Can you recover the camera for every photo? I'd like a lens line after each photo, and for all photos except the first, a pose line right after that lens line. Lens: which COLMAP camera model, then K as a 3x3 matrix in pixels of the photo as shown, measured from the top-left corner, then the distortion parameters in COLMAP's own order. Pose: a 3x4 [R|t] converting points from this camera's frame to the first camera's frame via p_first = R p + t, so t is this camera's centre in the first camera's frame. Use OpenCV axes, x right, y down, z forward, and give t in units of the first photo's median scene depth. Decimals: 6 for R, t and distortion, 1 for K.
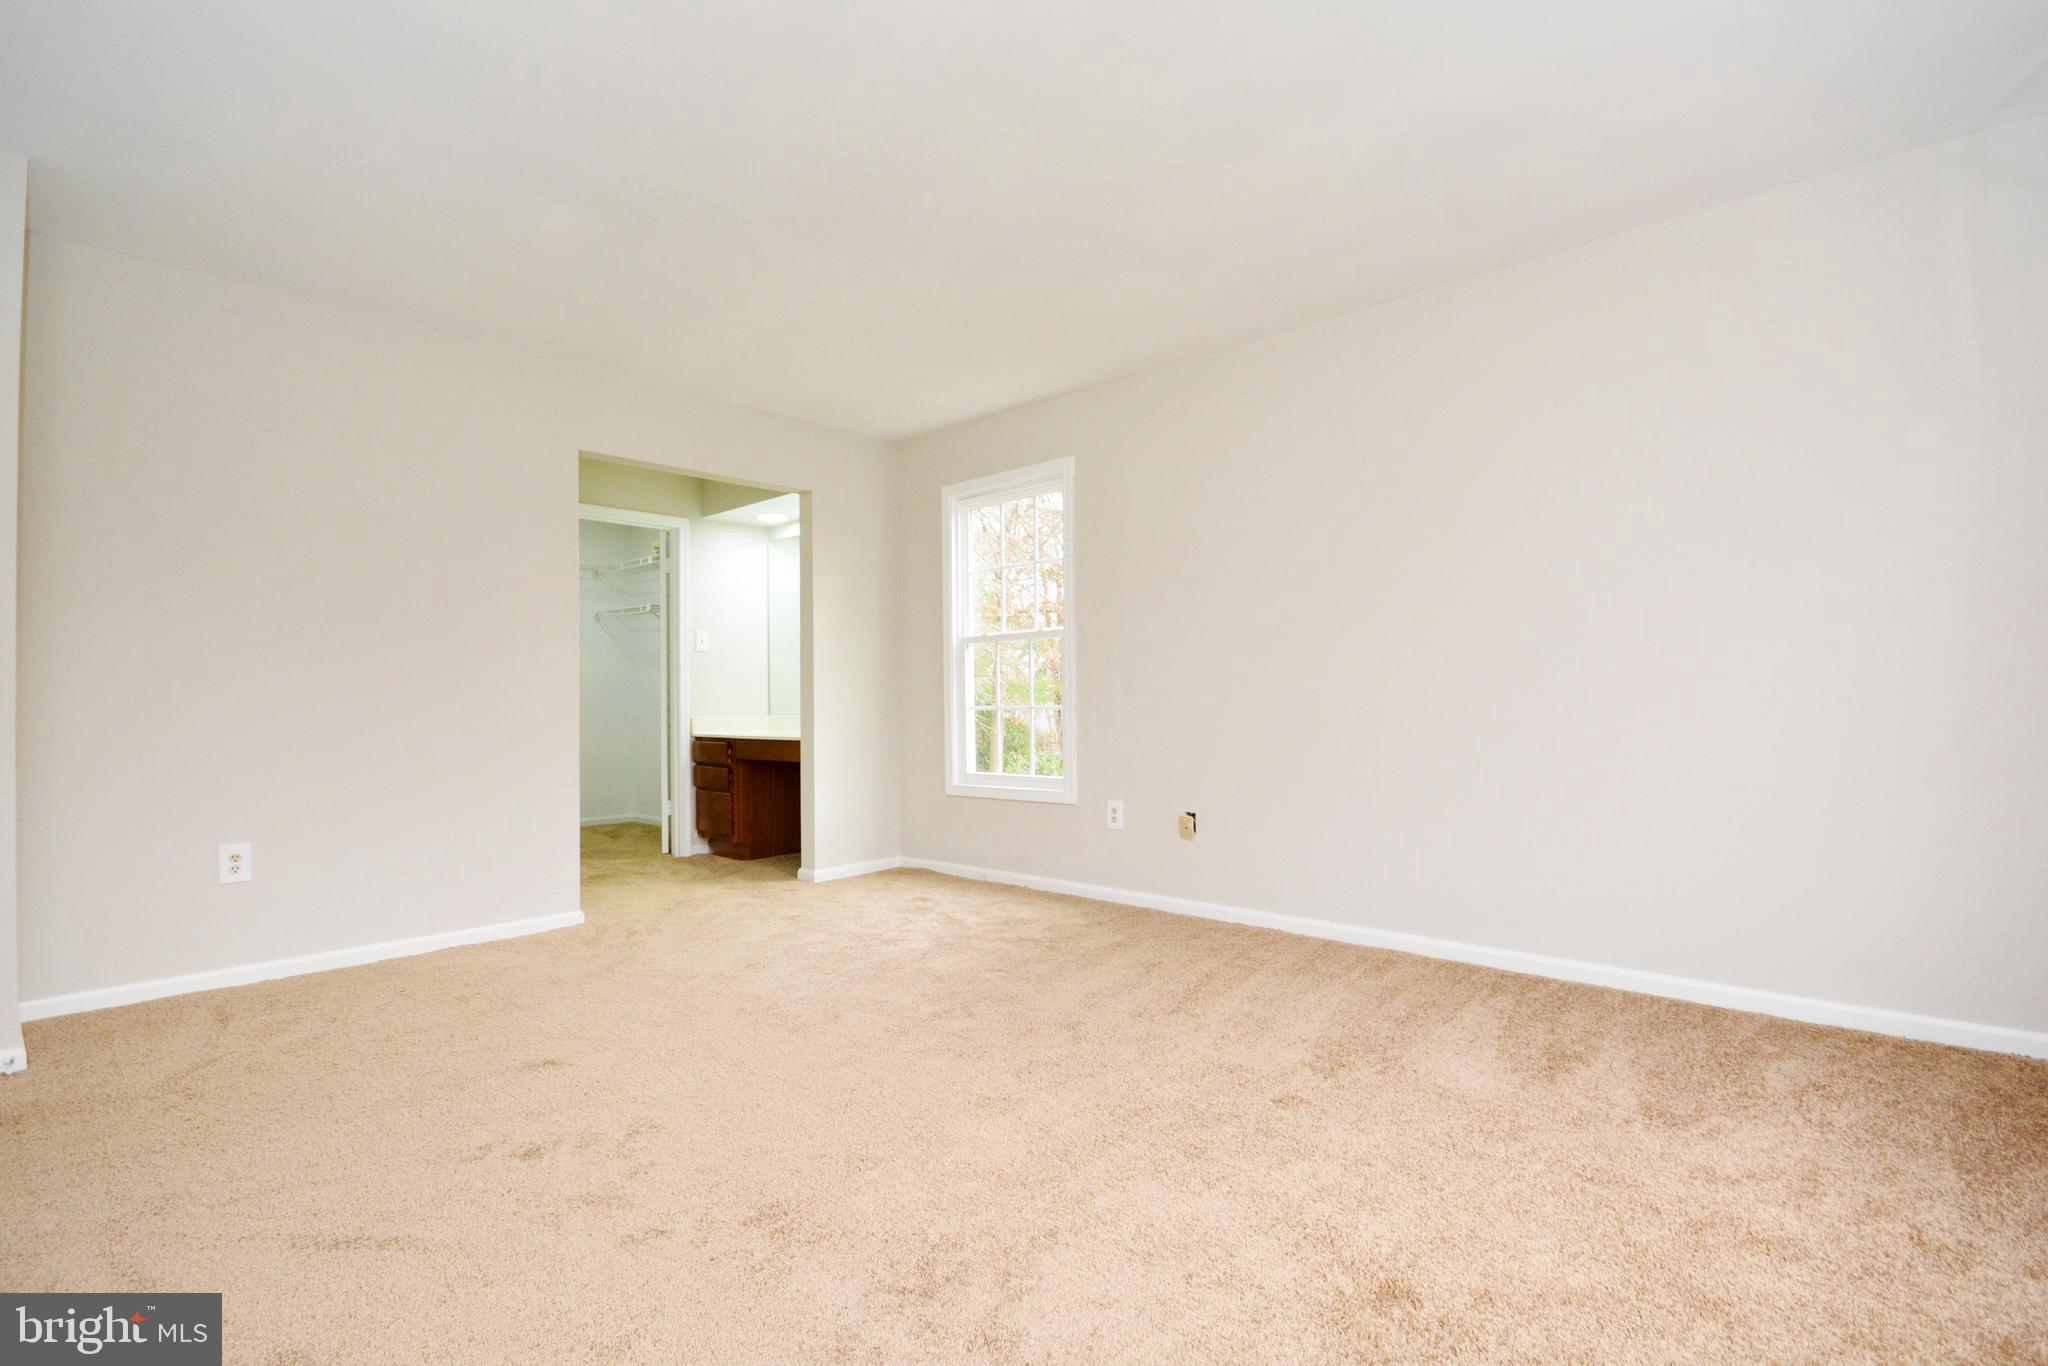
lens RADIAL K [[929.1, 0, 1044.4], [0, 929.1, 689.3], [0, 0, 1]] dist [-0.002016, 0.000136]
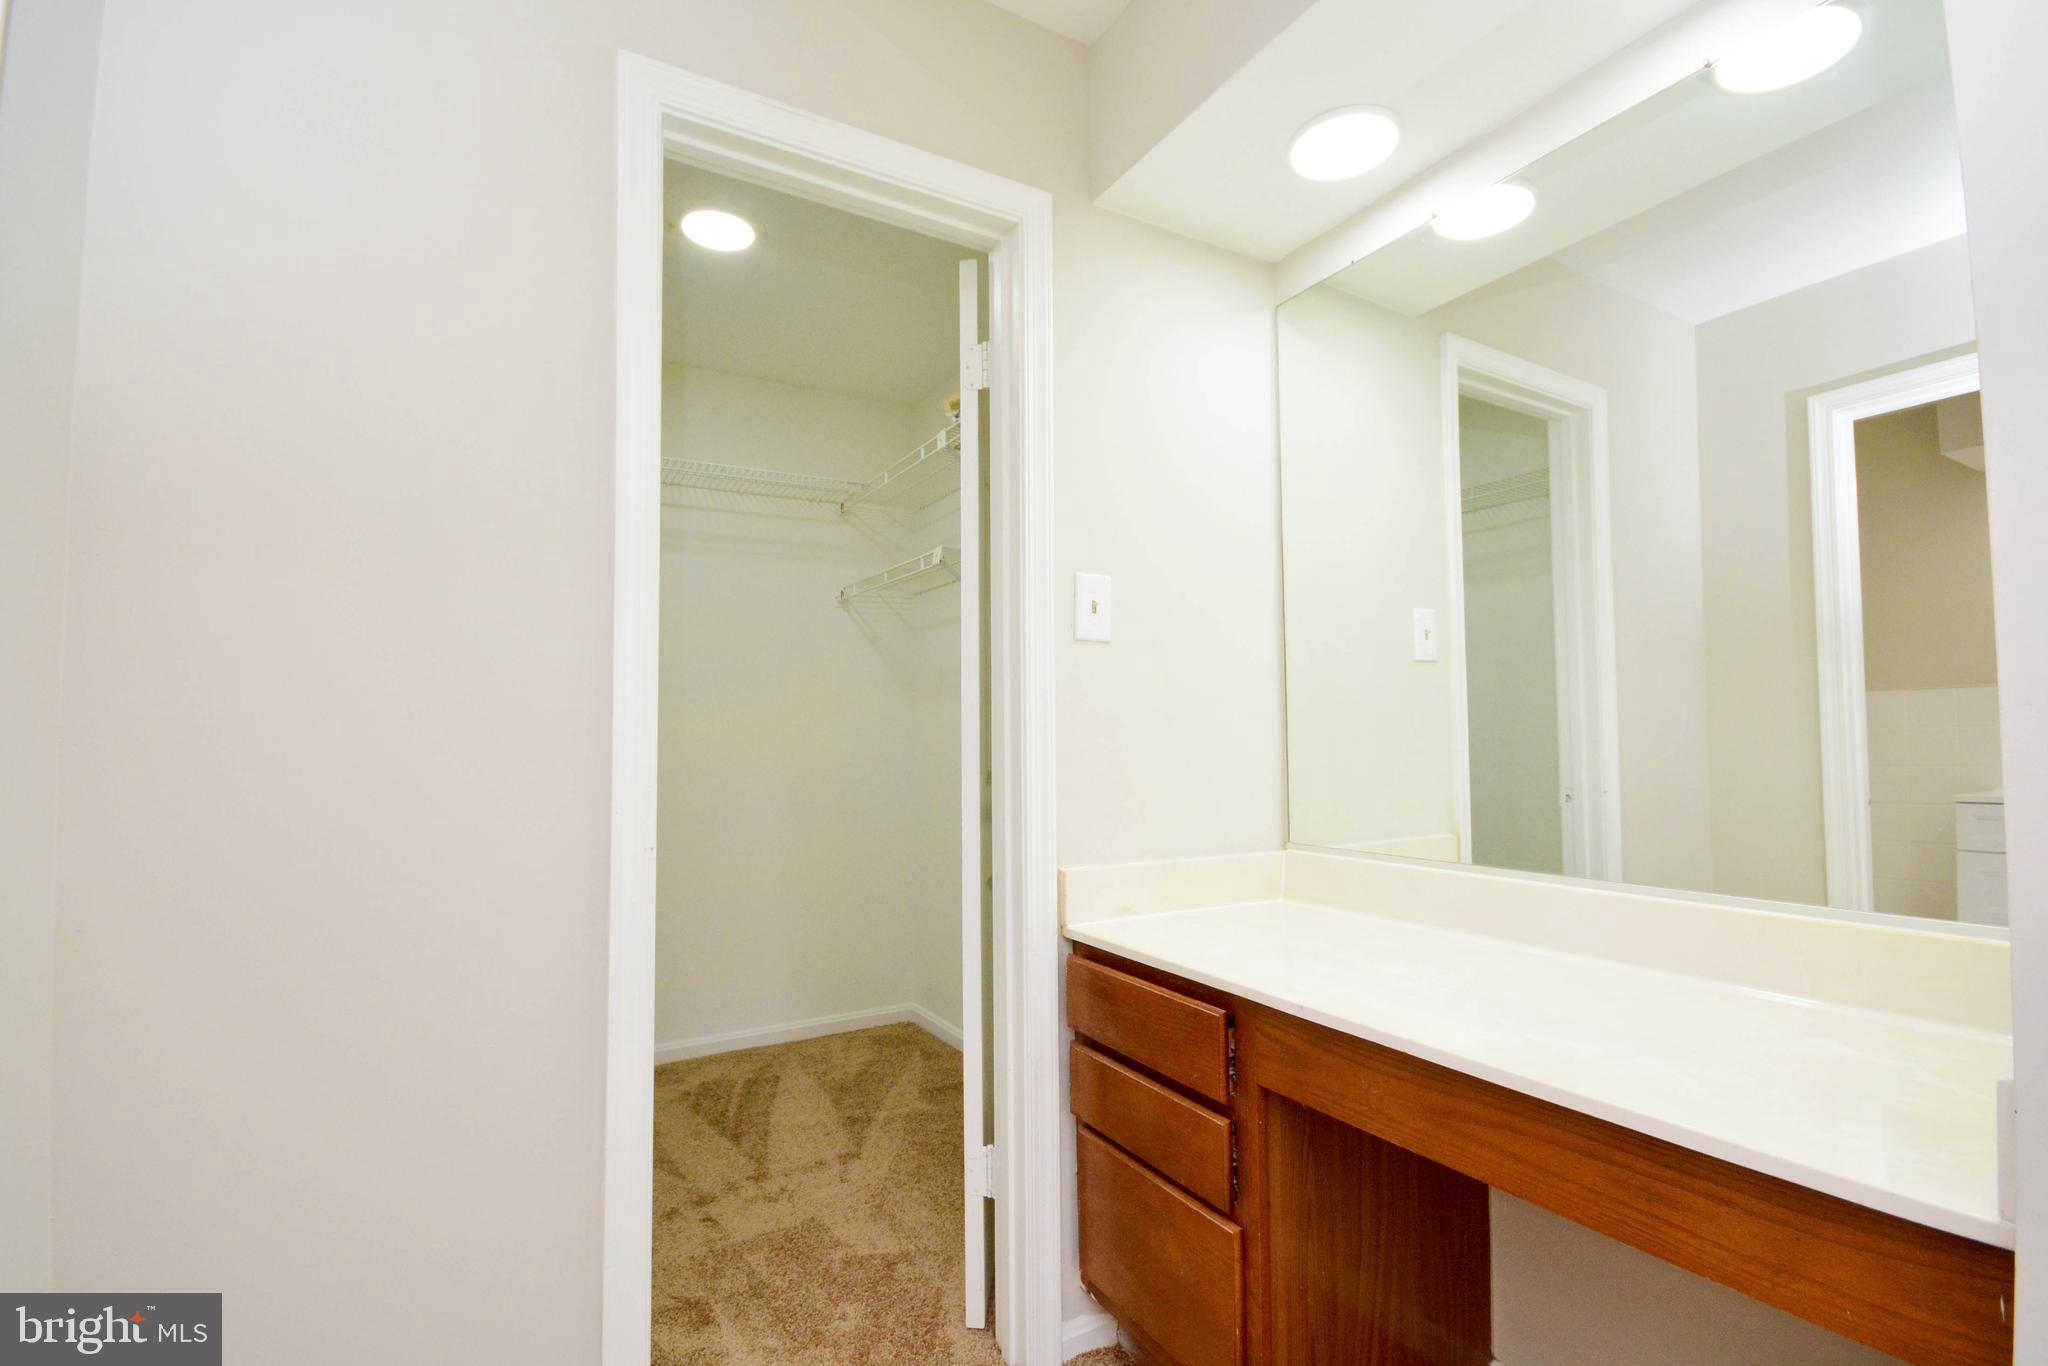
lens RADIAL K [[929.1, 0, 1044.4], [0, 929.1, 689.3], [0, 0, 1]] dist [-0.002016, 0.000136]
pose [[0.952927, -0.012634, -0.302938, -0.295958], [0.002120, 0.999385, -0.035011, -0.016069], [0.303194, 0.032720, 0.952367, 0.720509]]
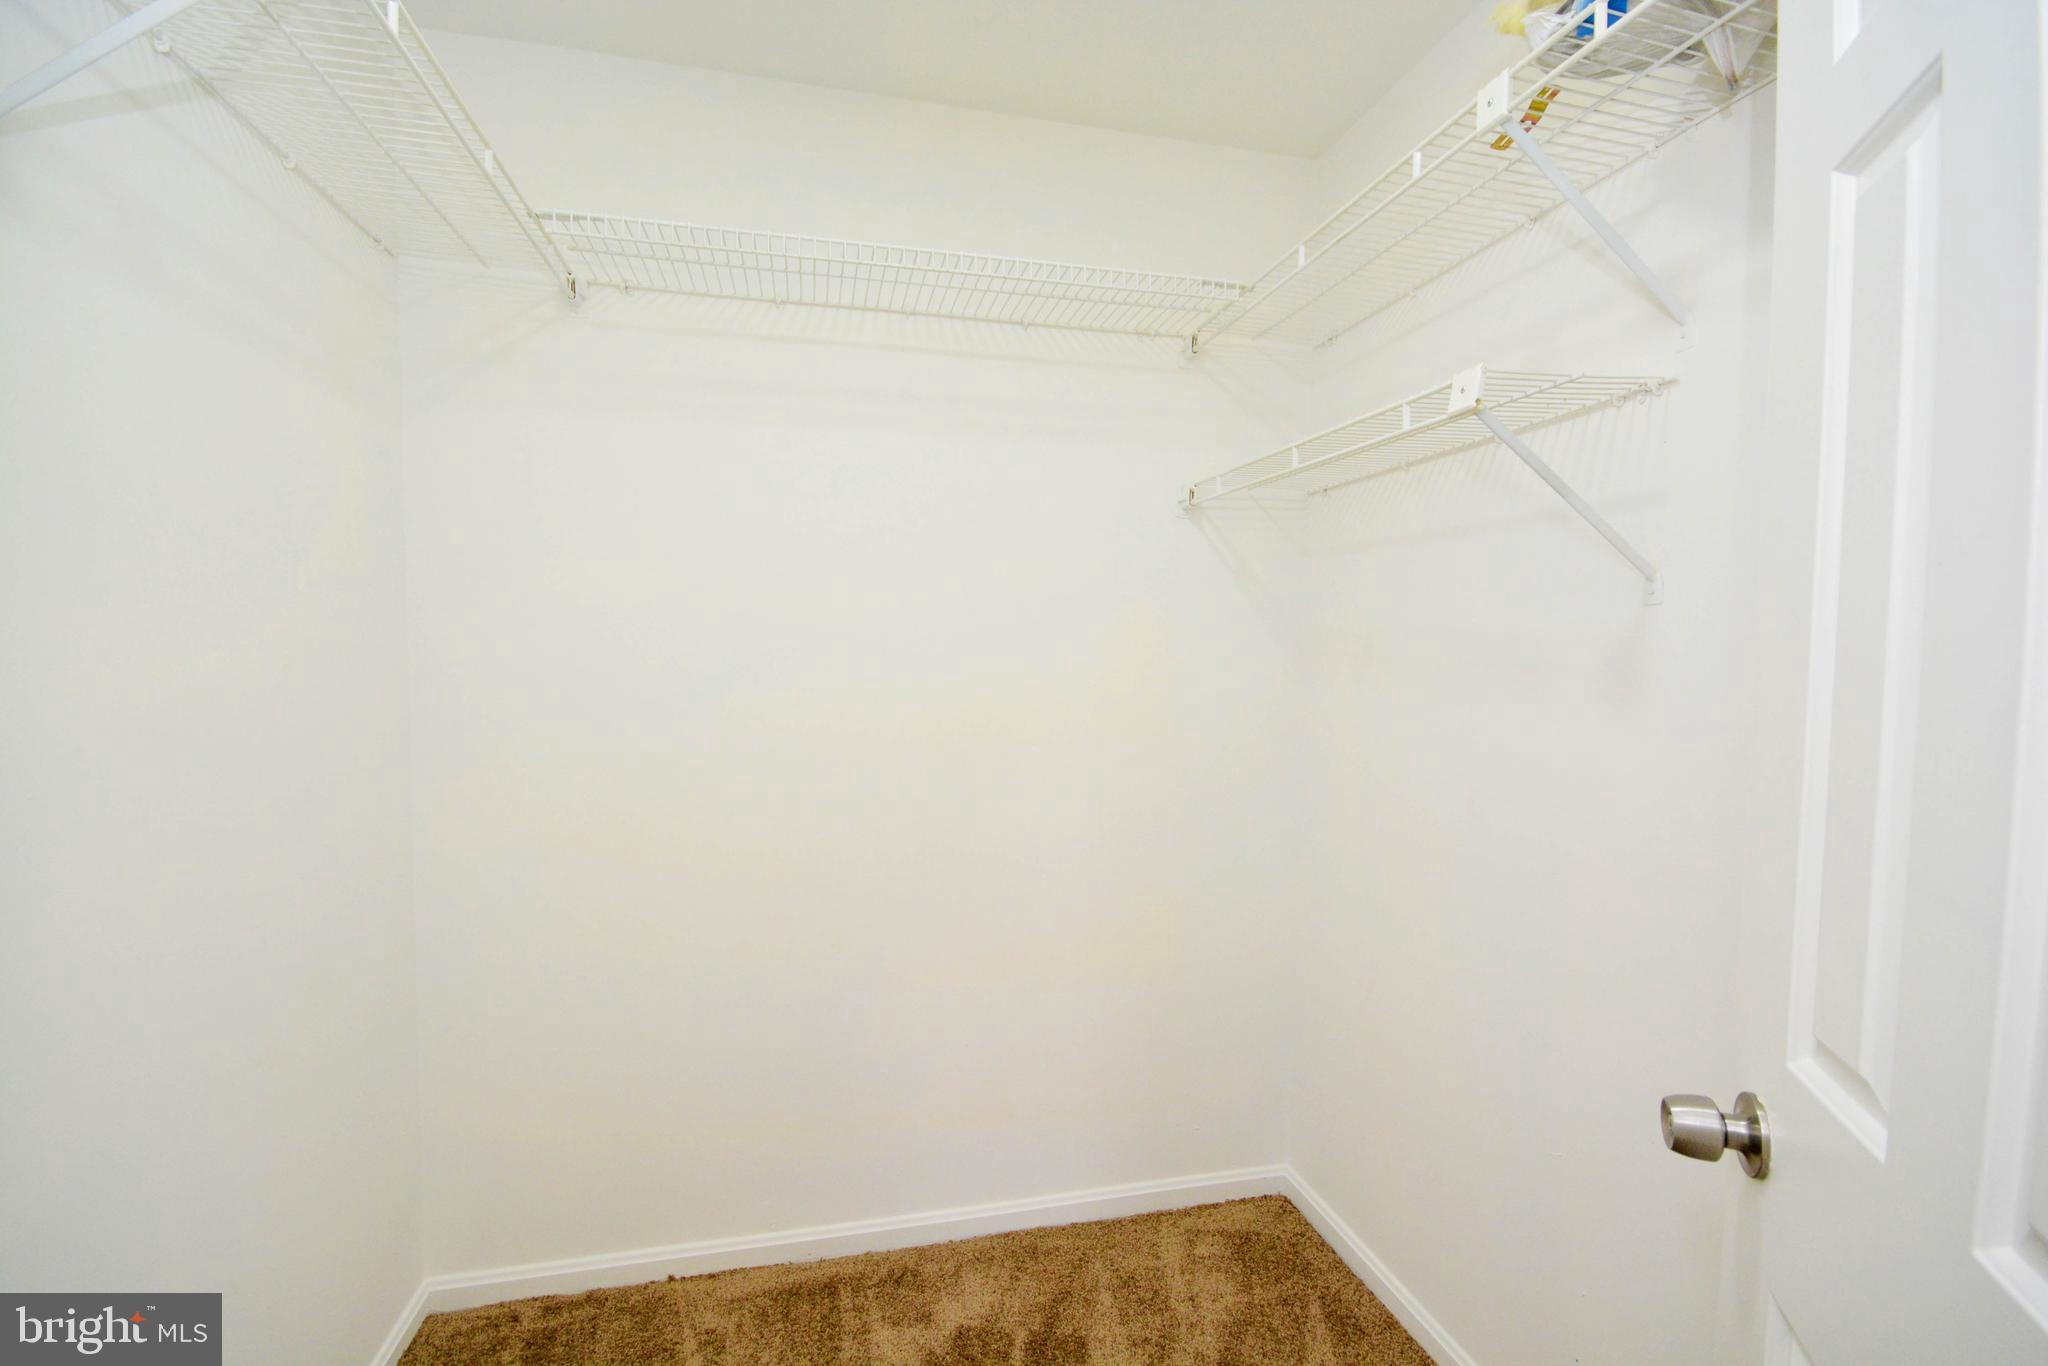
lens RADIAL K [[926.0, 0, 1024.0], [0, 926.0, 683.0], [0, 0, 1]] dist [0.004019, 0.000170]
pose [[0.812265, 0.044368, -0.581599, -0.451128], [-0.013841, 0.998288, 0.056826, -0.048152], [0.583125, -0.038108, 0.811488, 0.934615]]
